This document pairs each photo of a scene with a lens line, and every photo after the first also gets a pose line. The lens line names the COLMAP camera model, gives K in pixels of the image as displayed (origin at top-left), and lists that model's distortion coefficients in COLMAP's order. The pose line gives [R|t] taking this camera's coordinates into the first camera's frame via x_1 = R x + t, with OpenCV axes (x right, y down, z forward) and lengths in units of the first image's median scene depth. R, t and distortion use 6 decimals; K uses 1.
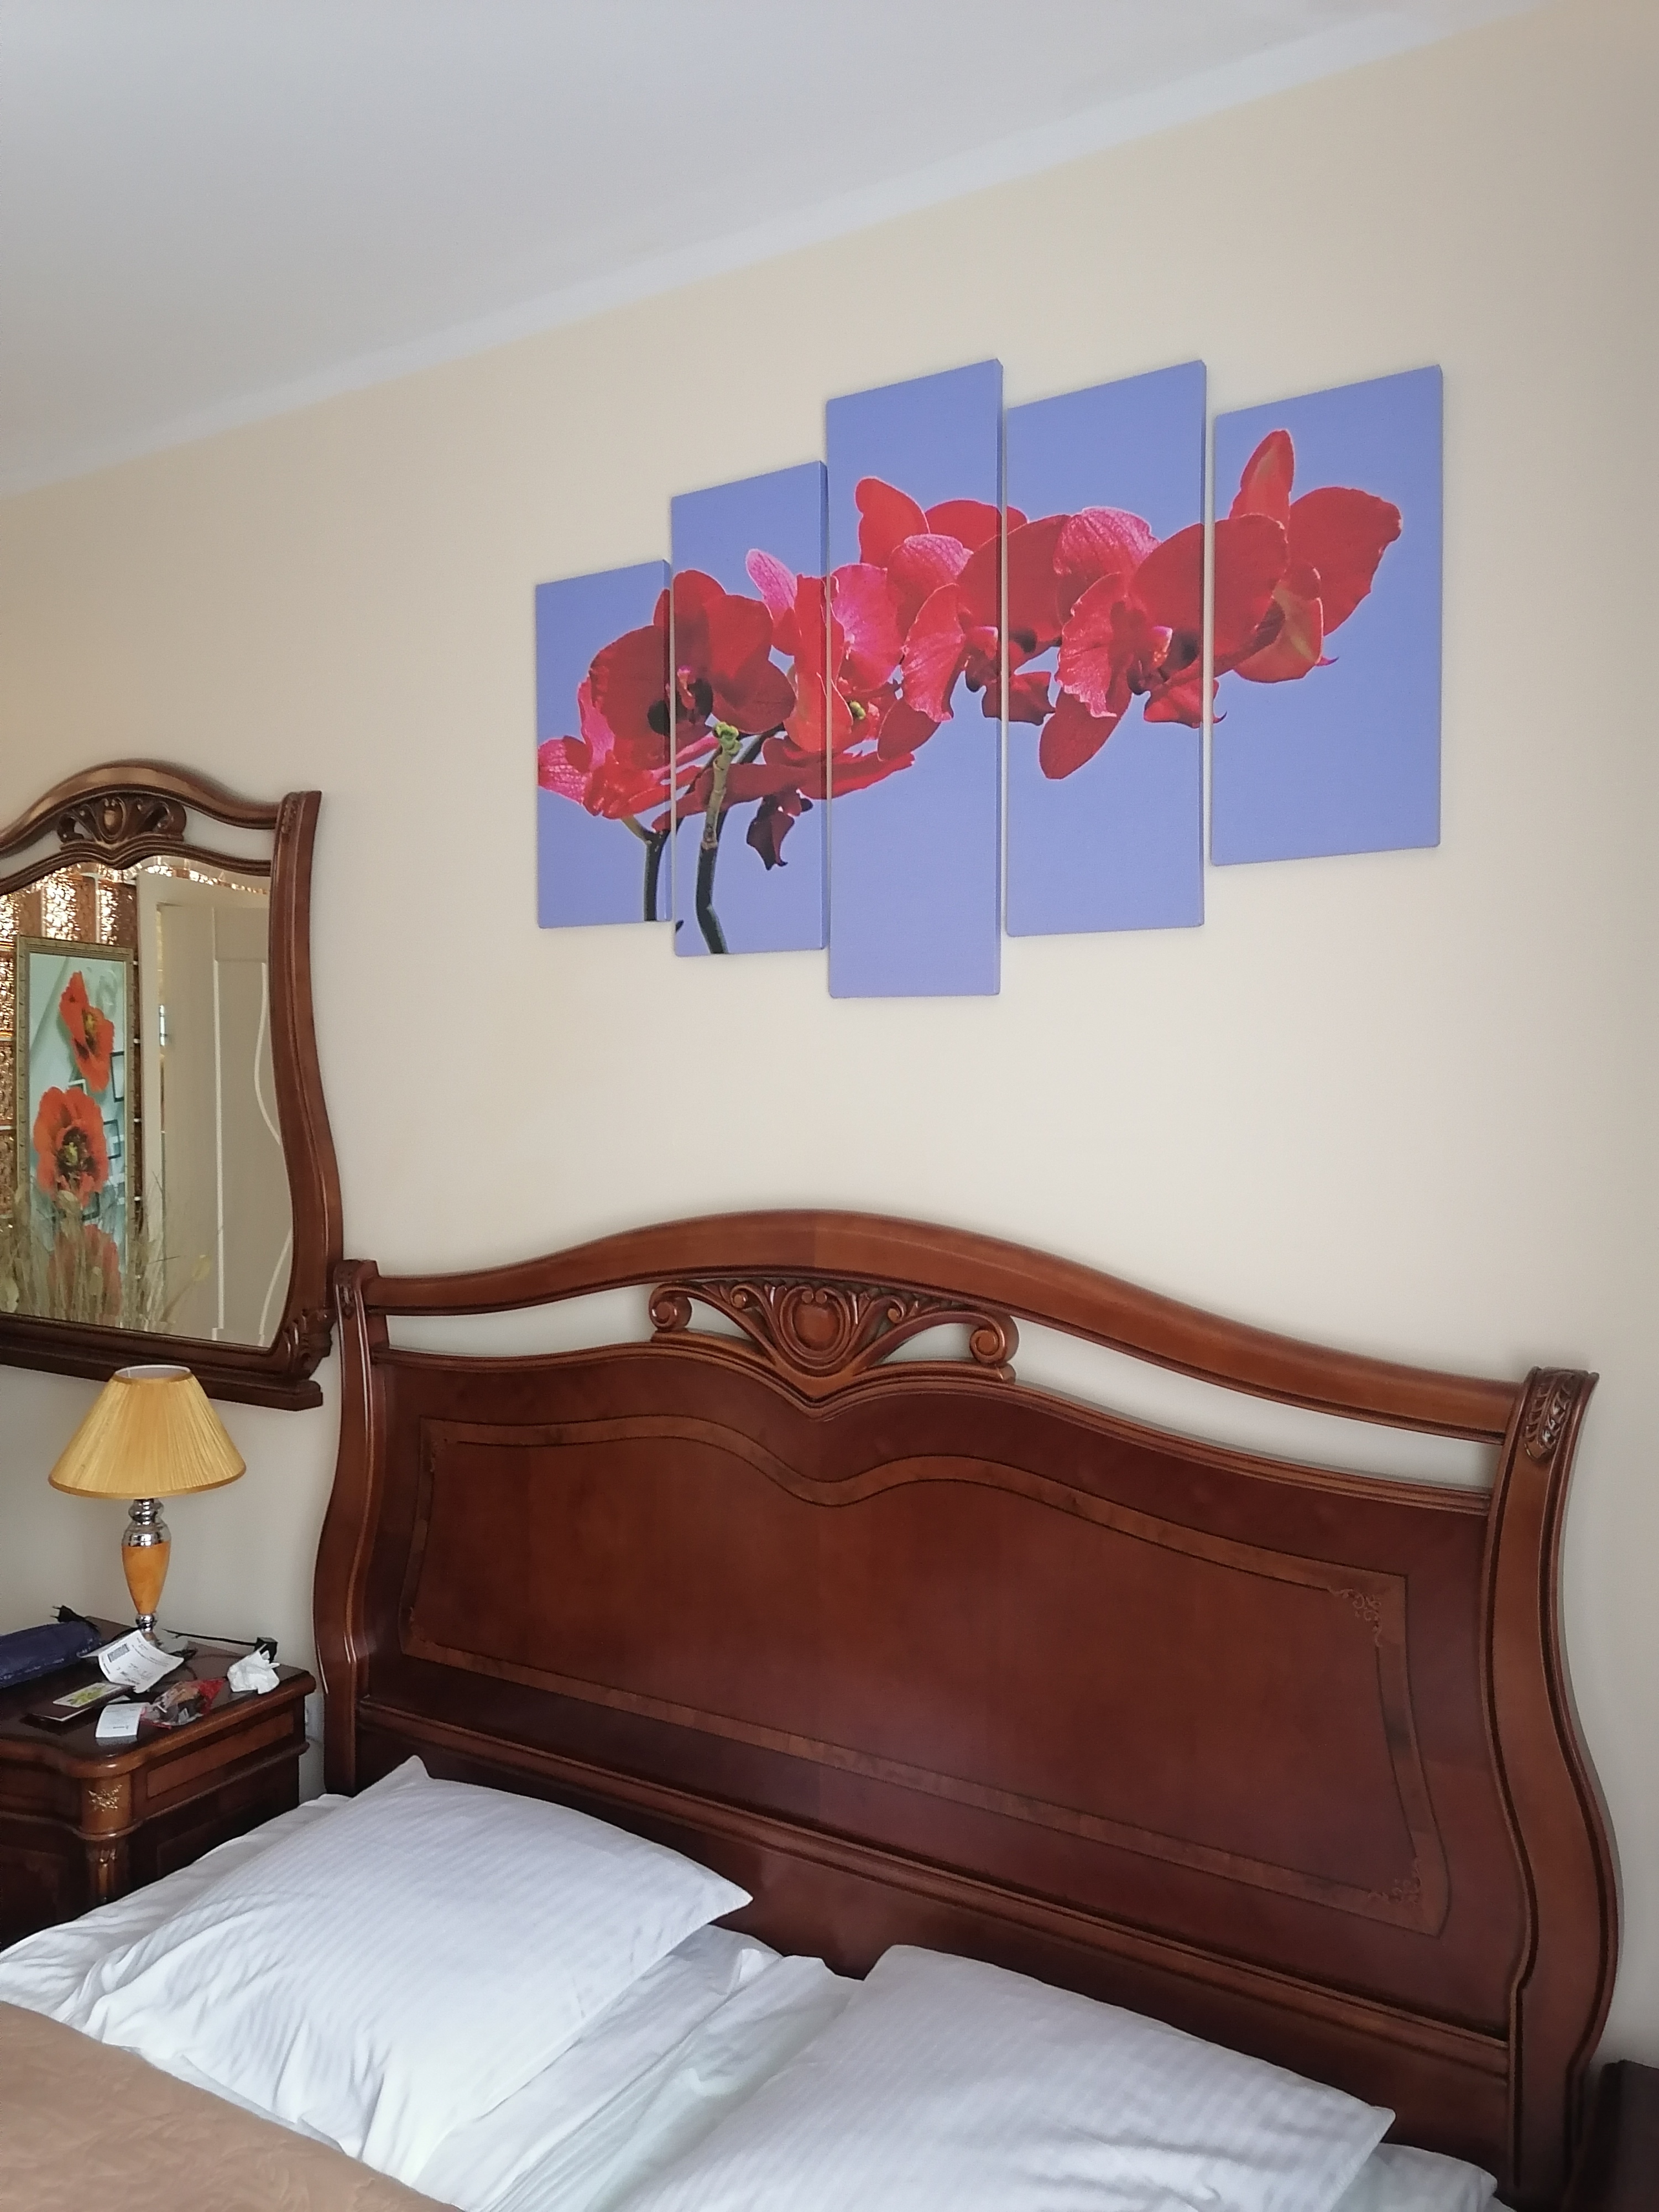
lens RADIAL K [[1735.2, 0, 832.9], [0, 1735.2, 1119.5], [0, 0, 1]] dist [0.130939, -0.184365]
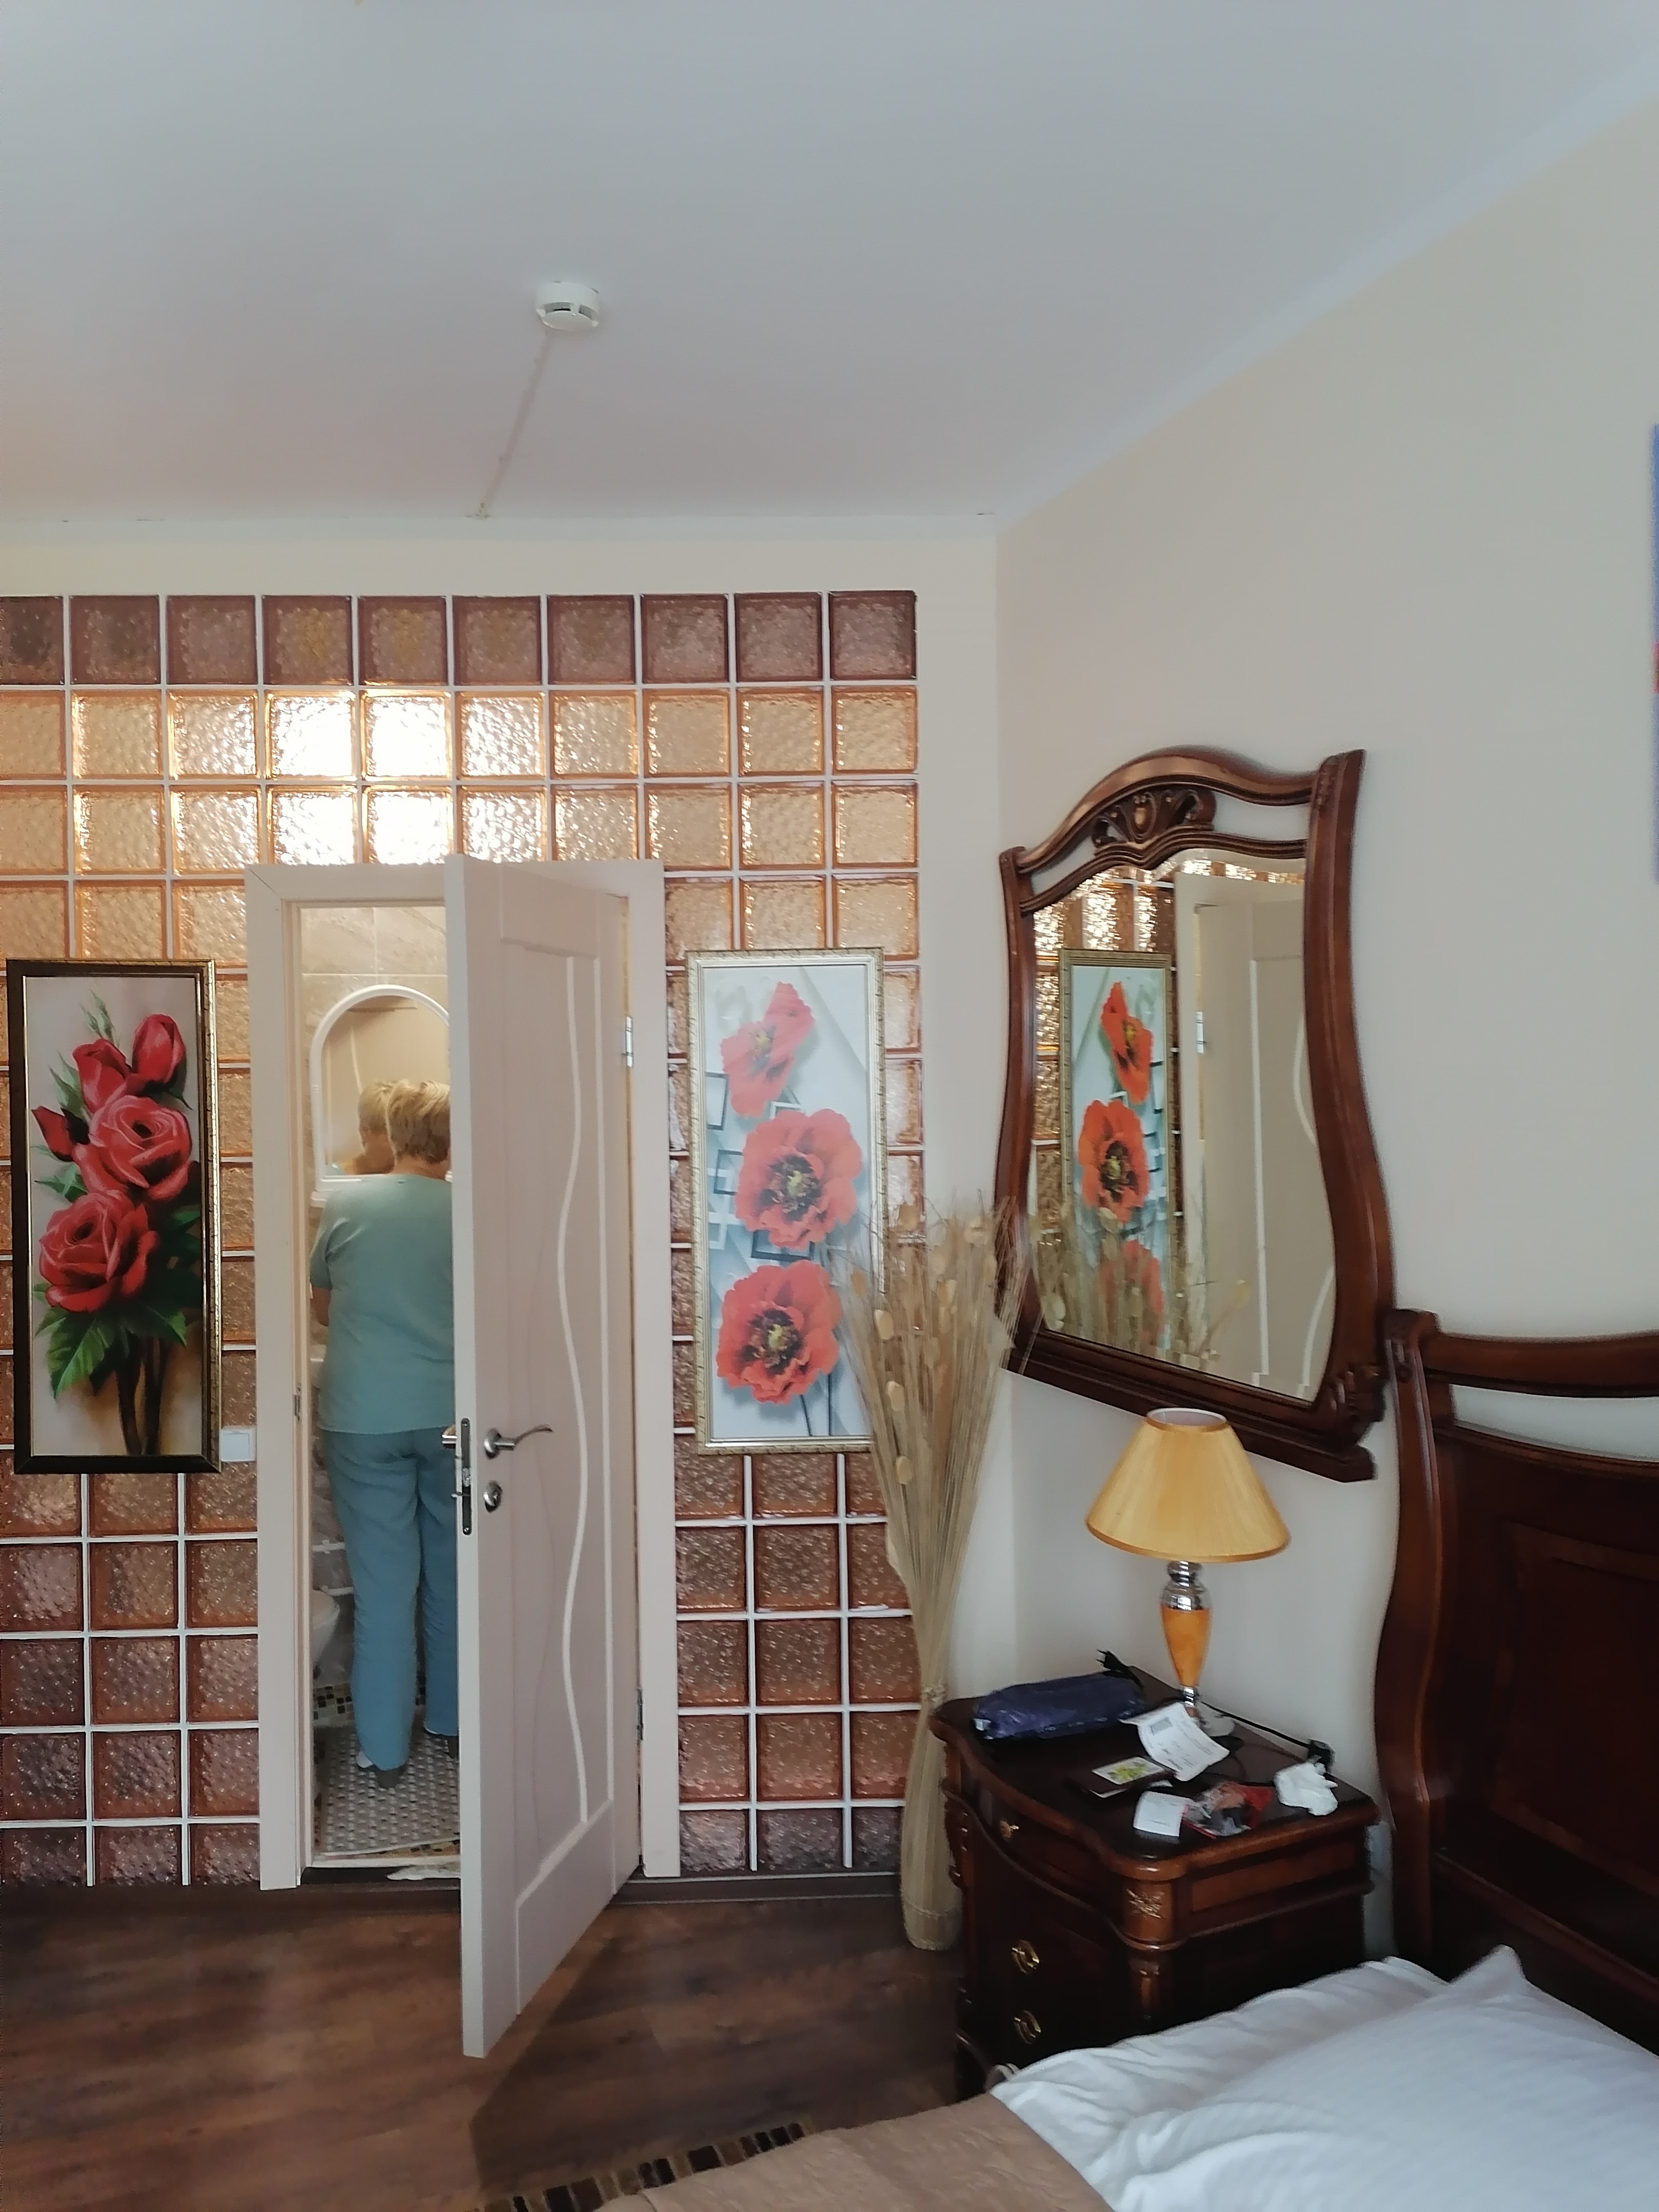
lens RADIAL K [[1735.2, 0, 832.9], [0, 1735.2, 1119.5], [0, 0, 1]] dist [0.130939, -0.184365]
pose [[0.835135, -0.013321, -0.549884, -0.039833], [0.014146, 0.999896, -0.002739, -0.009443], [0.549864, -0.005491, 0.835236, 0.146431]]
